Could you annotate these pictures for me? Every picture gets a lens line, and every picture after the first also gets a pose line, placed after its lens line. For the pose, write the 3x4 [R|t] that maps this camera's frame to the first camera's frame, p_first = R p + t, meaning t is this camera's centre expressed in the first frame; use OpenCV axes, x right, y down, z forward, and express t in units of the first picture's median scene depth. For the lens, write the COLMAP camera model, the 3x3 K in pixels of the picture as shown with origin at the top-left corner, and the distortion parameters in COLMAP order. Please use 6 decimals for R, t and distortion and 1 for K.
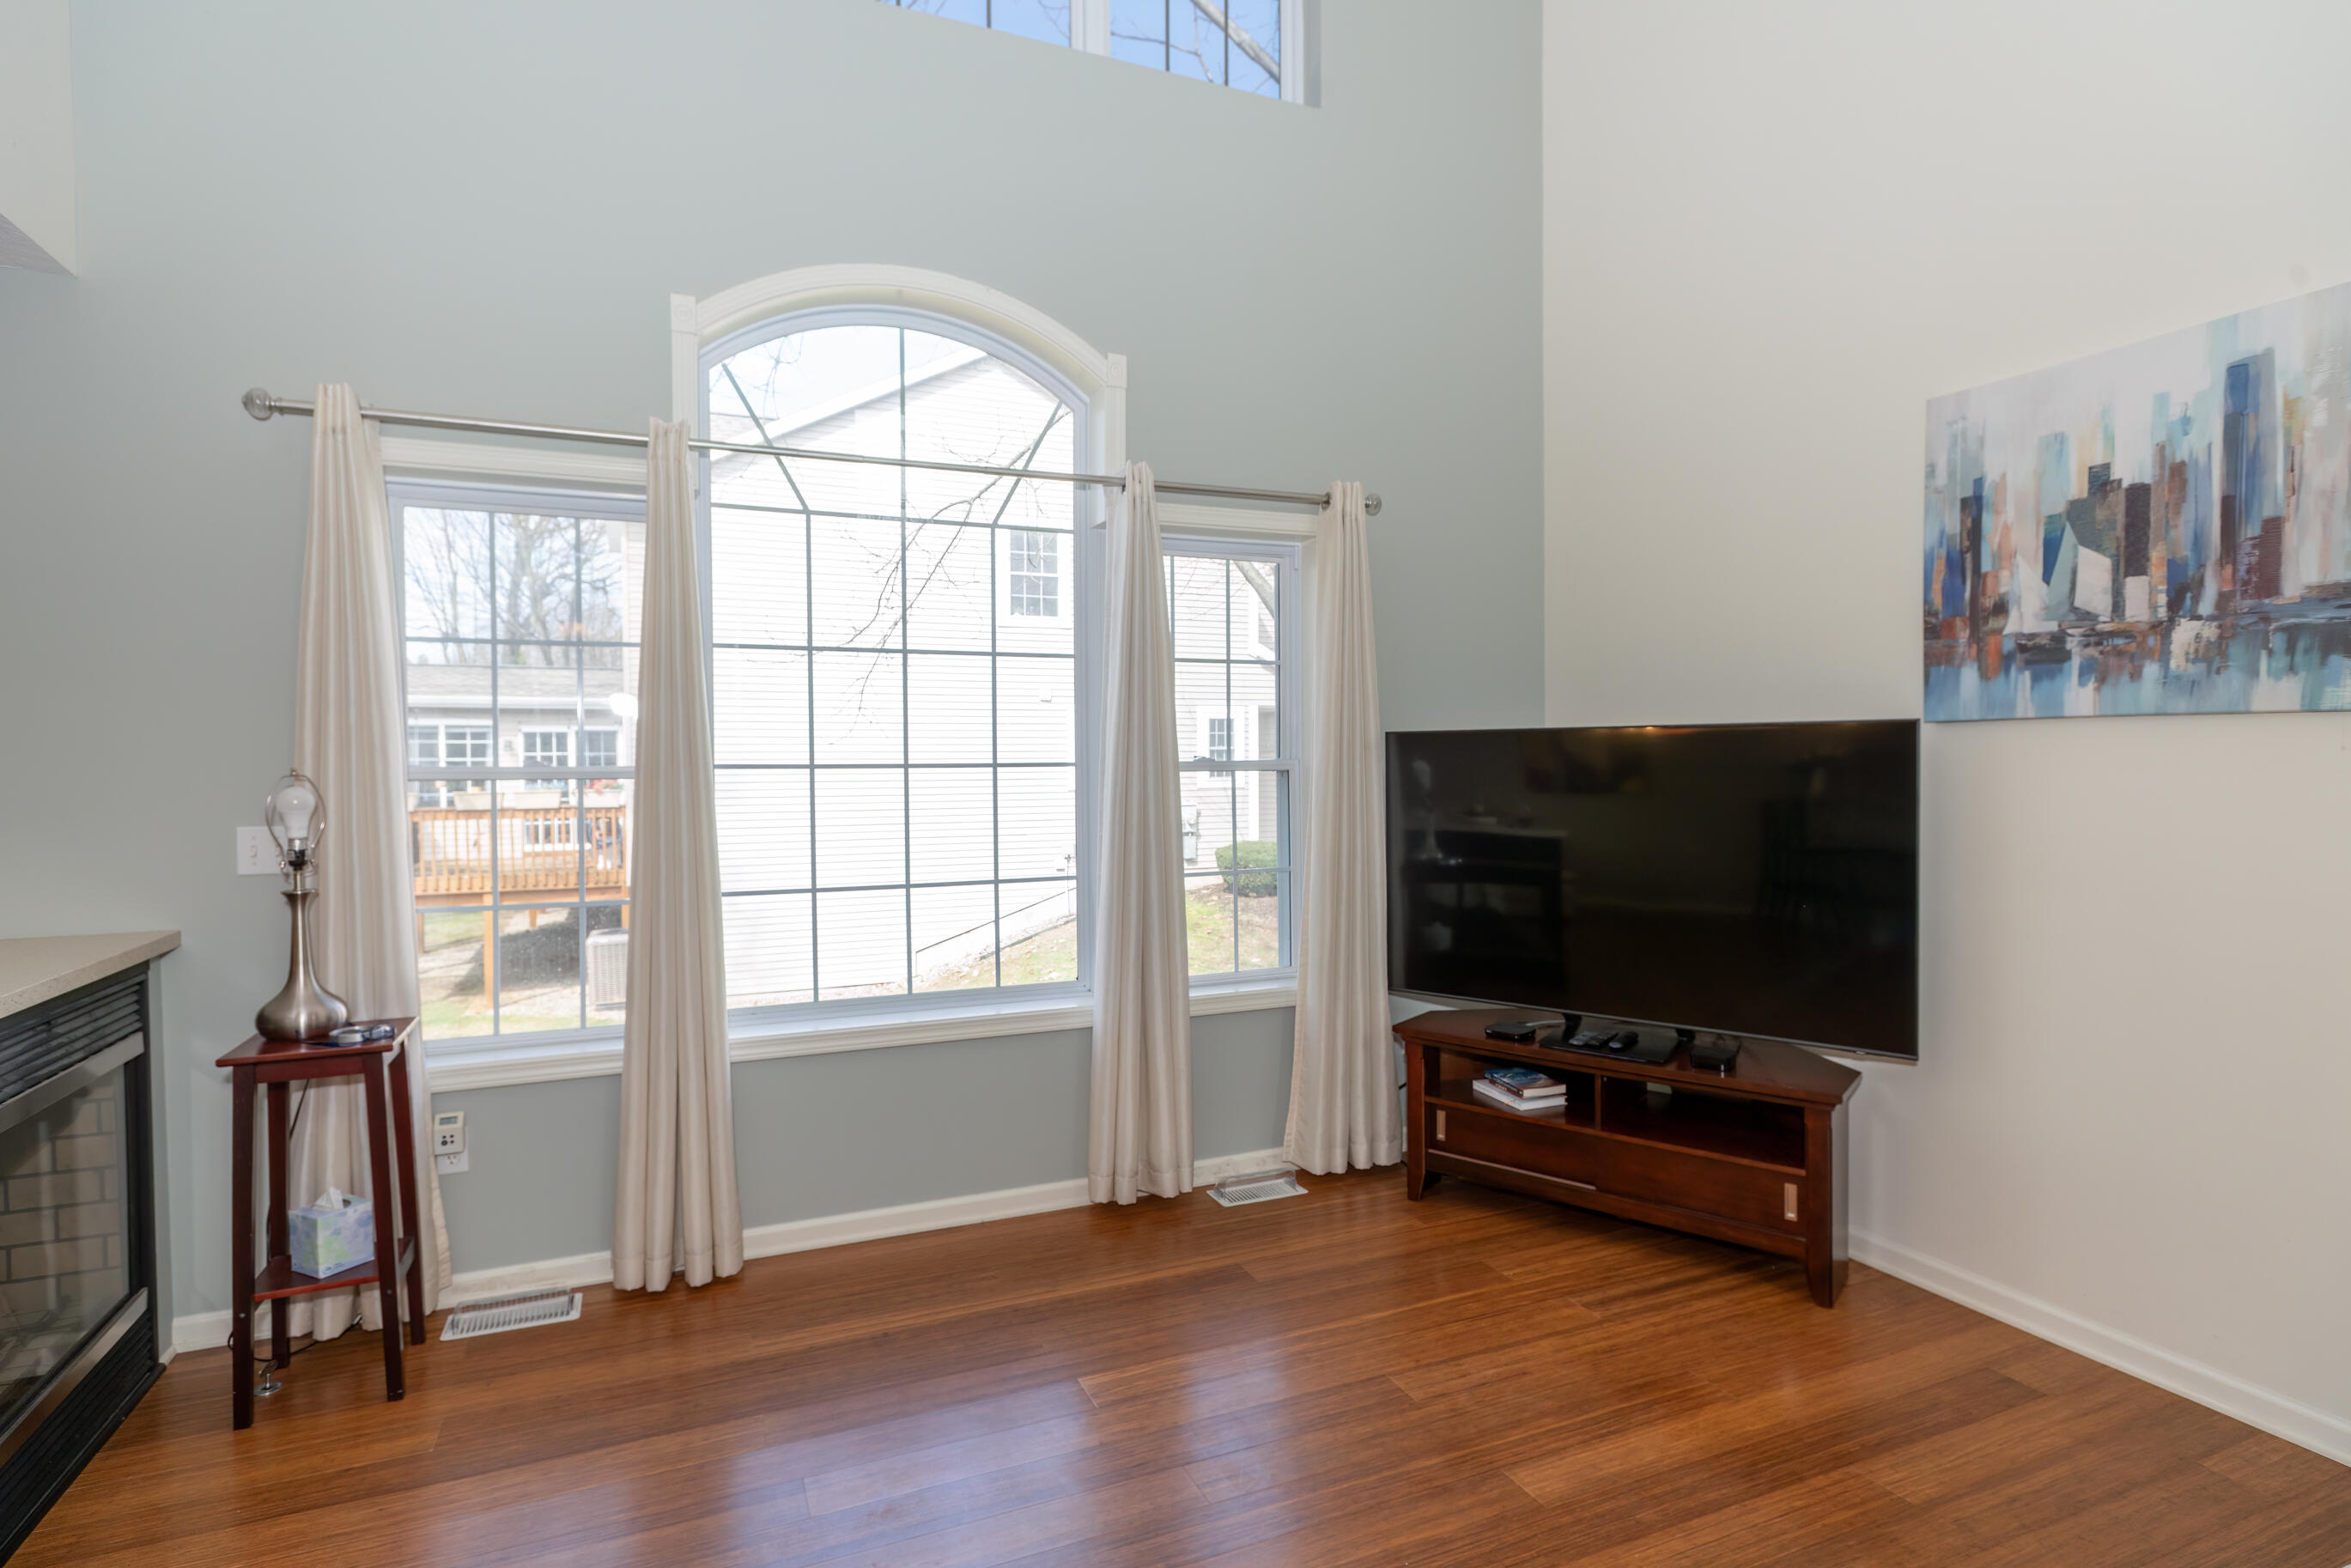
lens RADIAL K [[1180.7, 0, 1182.0], [0, 1180.7, 782.5], [0, 0, 1]] dist [-0.005464, 0.004591]
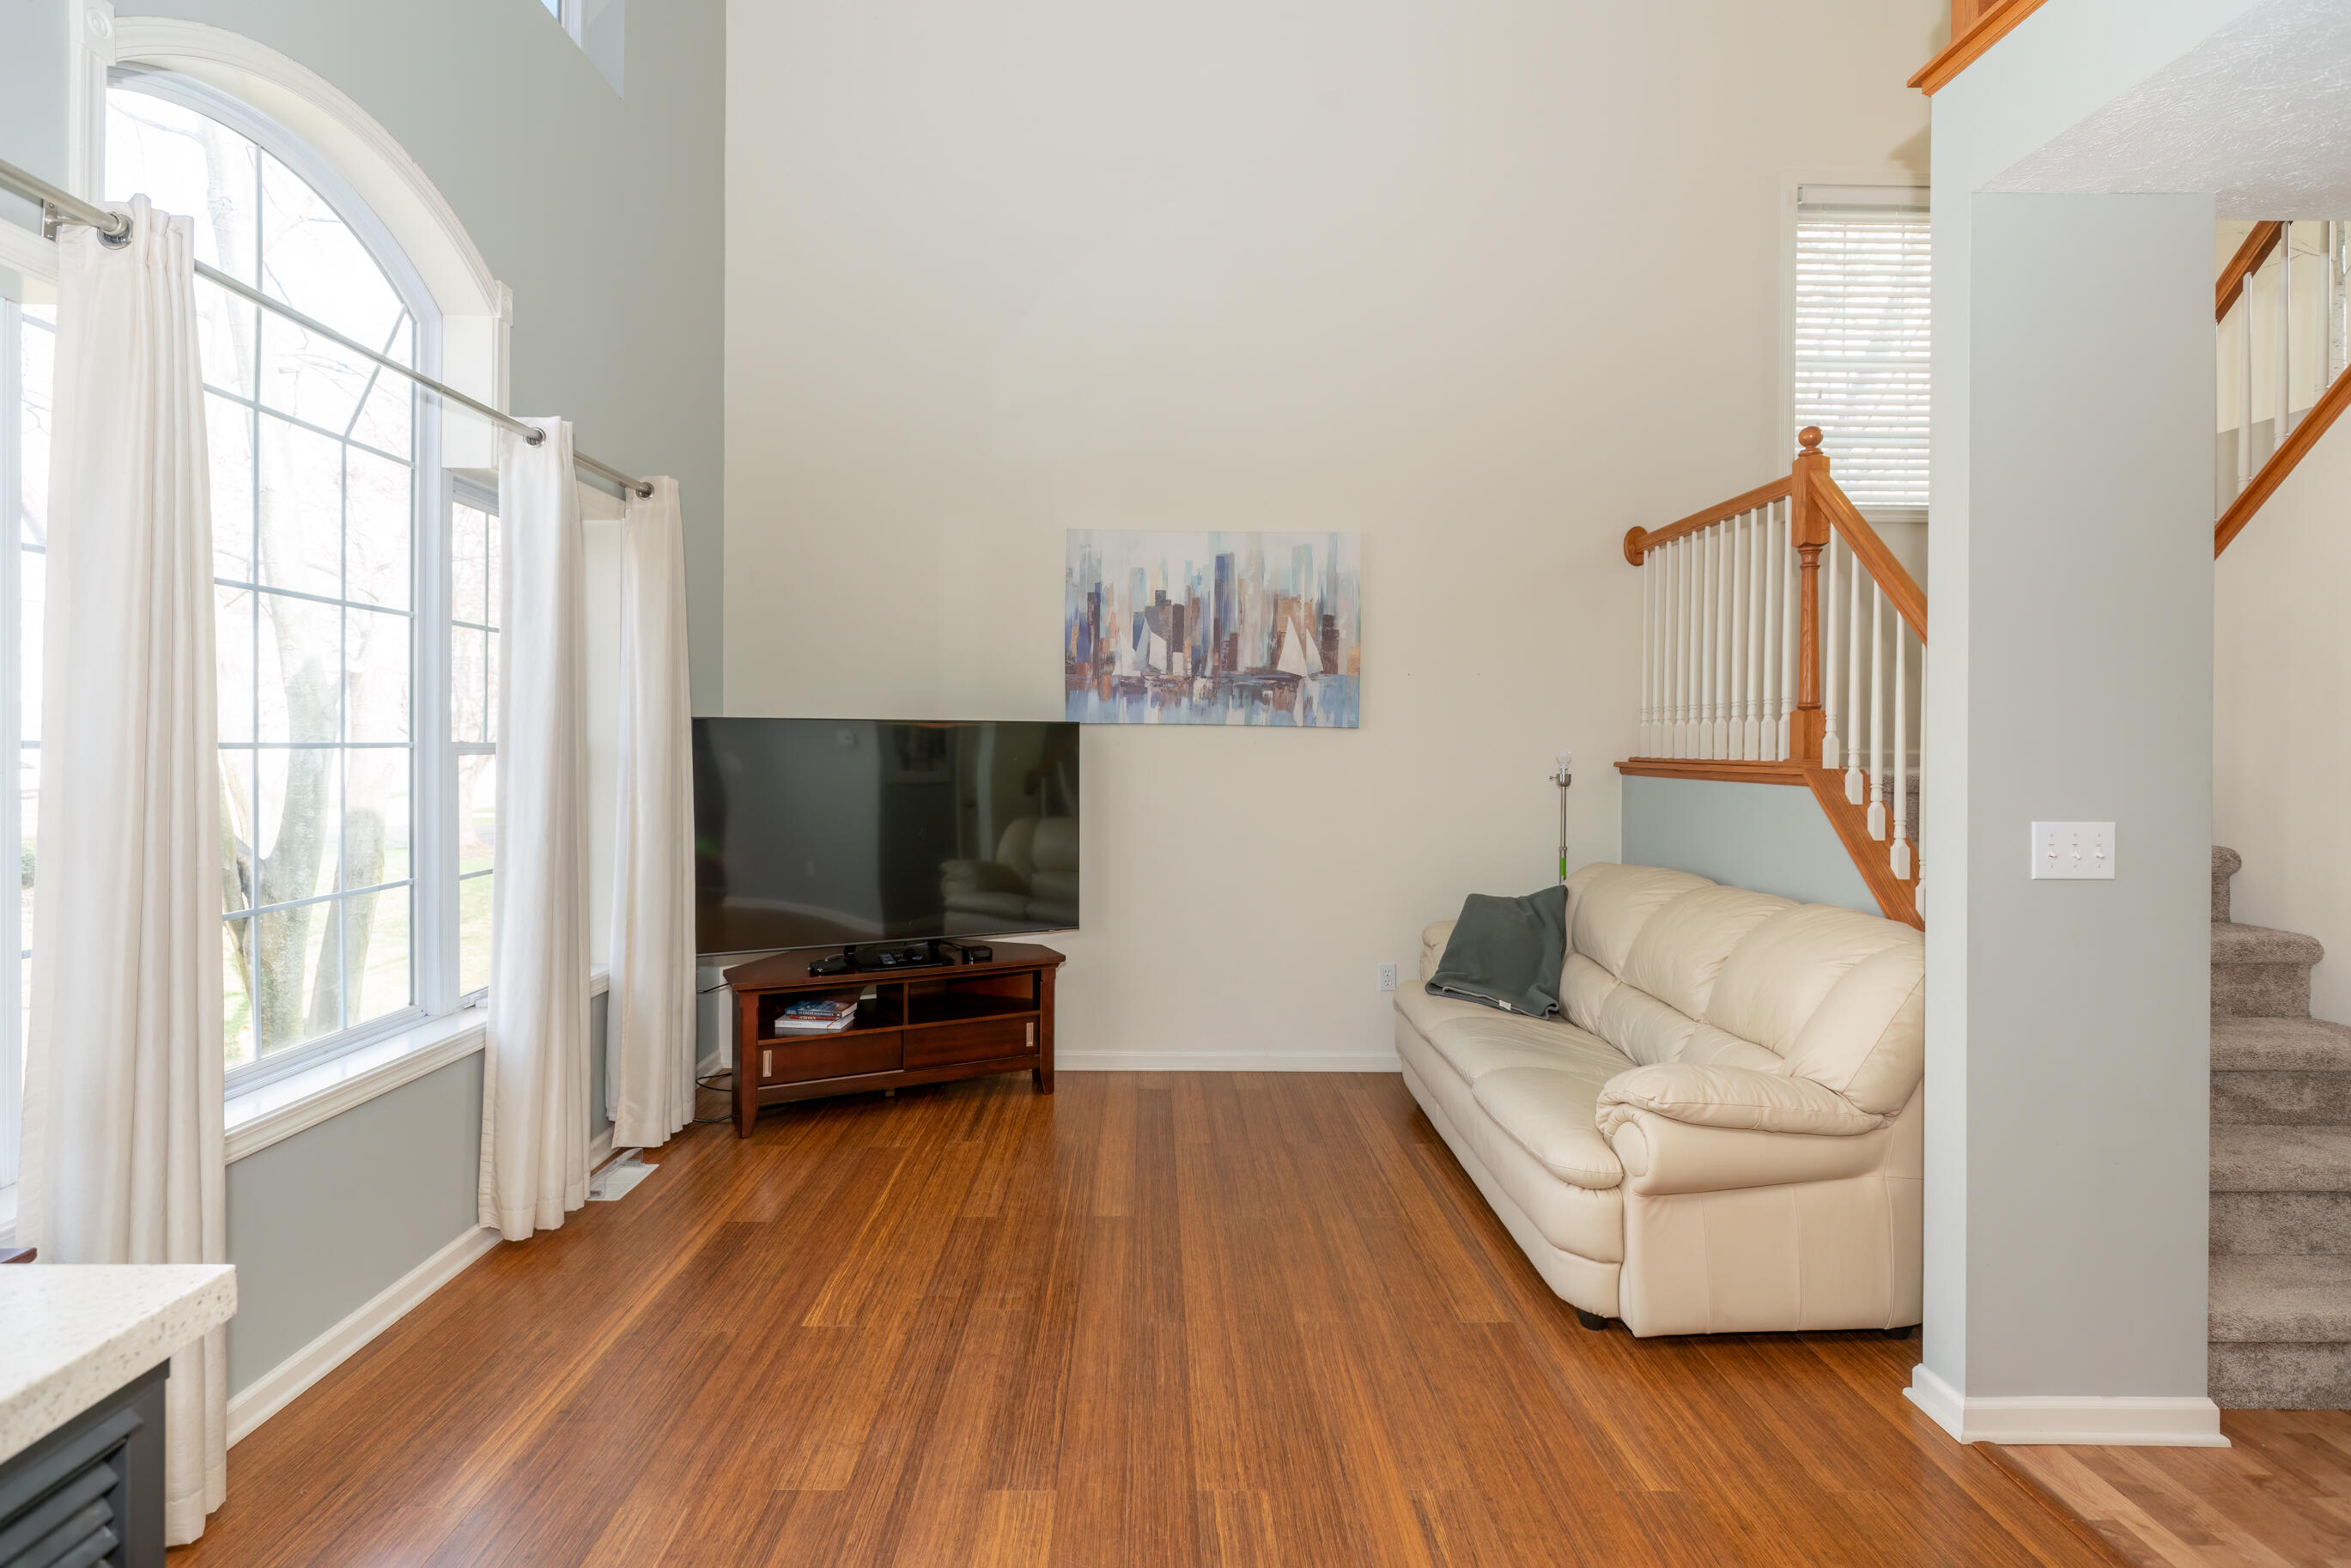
lens RADIAL K [[1180.7, 0, 1151.3], [0, 1180.7, 739.3], [0, 0, 1]] dist [-0.005464, 0.004591]
pose [[0.381009, 0.011288, 0.924502, -0.890617], [0.009350, 0.999827, -0.016061, -0.001781], [-0.924524, 0.014763, 0.380838, 0.276921]]
